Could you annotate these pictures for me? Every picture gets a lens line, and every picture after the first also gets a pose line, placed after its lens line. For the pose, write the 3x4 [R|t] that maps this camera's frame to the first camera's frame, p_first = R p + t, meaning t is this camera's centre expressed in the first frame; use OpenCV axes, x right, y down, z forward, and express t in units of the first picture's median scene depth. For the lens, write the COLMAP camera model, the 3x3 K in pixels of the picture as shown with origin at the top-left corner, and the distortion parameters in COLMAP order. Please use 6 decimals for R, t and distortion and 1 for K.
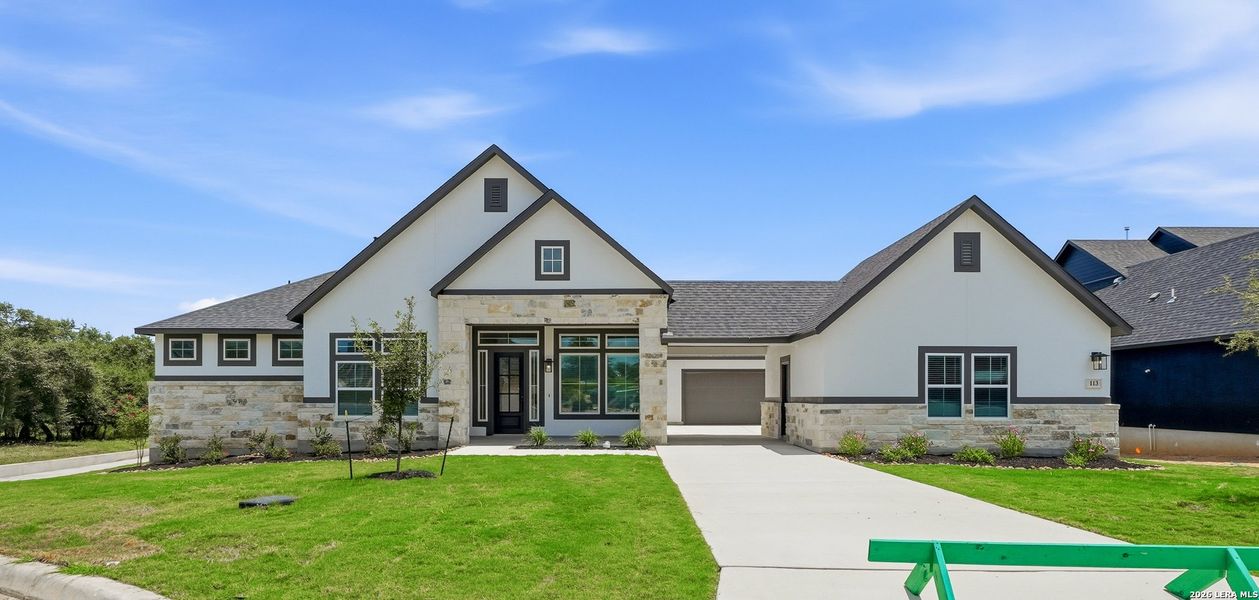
lens RADIAL K [[611.4, 0, 631.4], [0, 611.4, 389.8], [0, 0, 1]] dist [-0.000878, -0.000069]
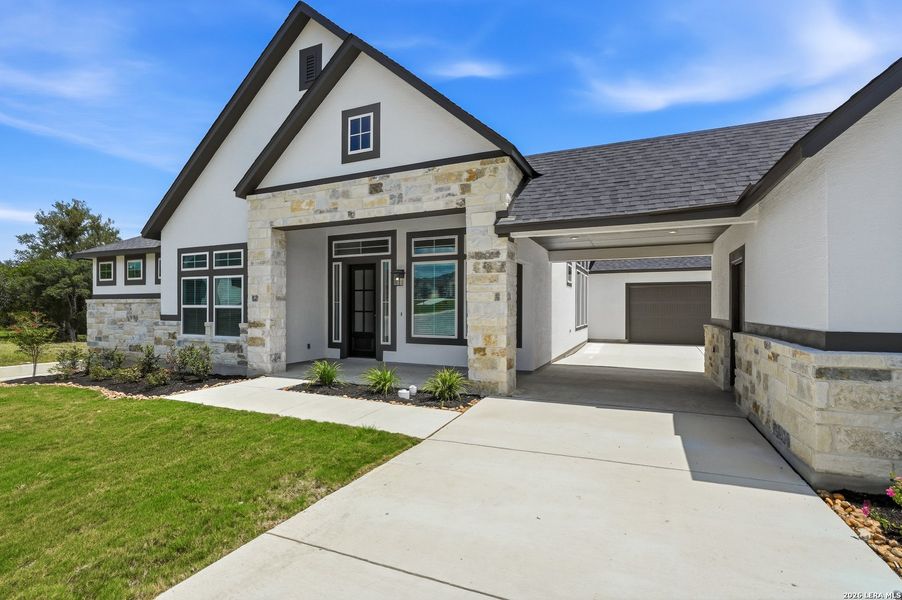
lens RADIAL K [[411.4, 0, 458.5], [0, 411.4, 305.1], [0, 0, 1]] dist [-0.001995, 0.000137]
pose [[0.916360, -0.000242, -0.400355, 0.179362], [0.001398, 0.999996, 0.002594, -0.004515], [0.400353, -0.002937, 0.916356, 0.584611]]
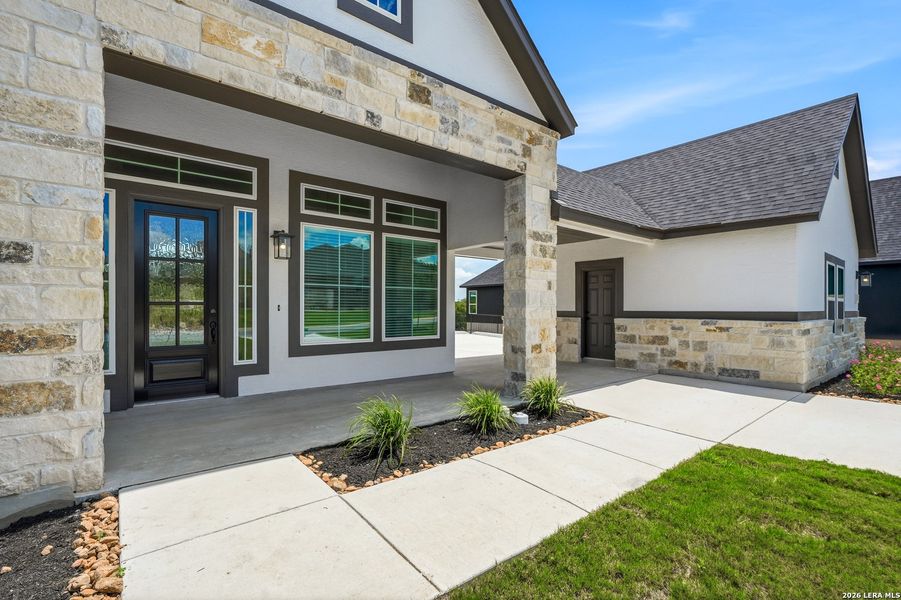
lens RADIAL K [[412.3, 0, 444.1], [0, 412.3, 303.7], [0, 0, 1]] dist [-0.003101, 0.000923]
pose [[0.786602, 0.009212, 0.617392, -0.260463], [-0.008760, 0.999955, -0.003758, 0.007030], [-0.617398, -0.002452, 0.786647, 0.749252]]
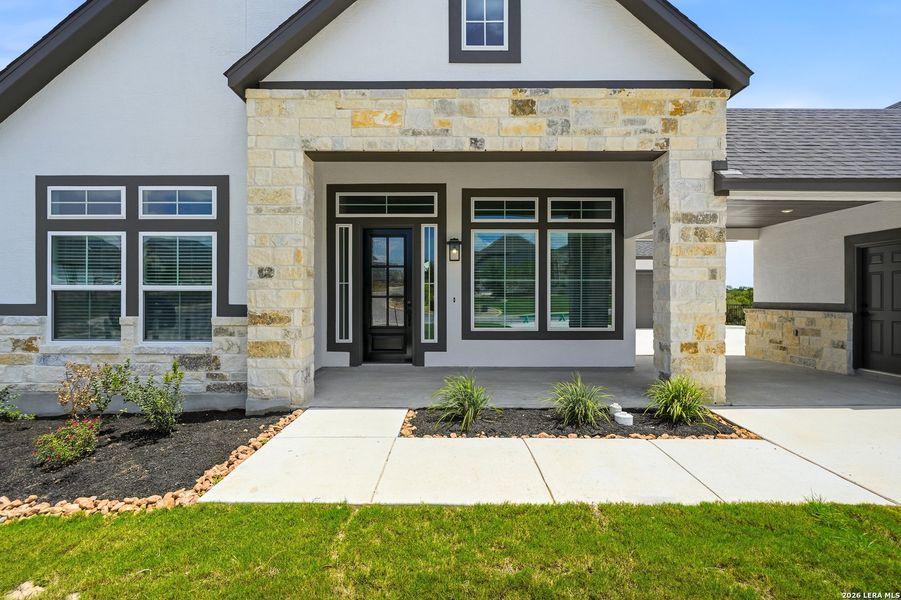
lens RADIAL K [[404.7, 0, 452.3], [0, 404.7, 293.9], [0, 0, 1]] dist [-0.006074, 0.000866]
pose [[0.999999, 0.001314, 0.000743, -0.153548], [-0.001316, 0.999993, 0.003409, 0.002428], [-0.000739, -0.003410, 0.999994, 0.675281]]
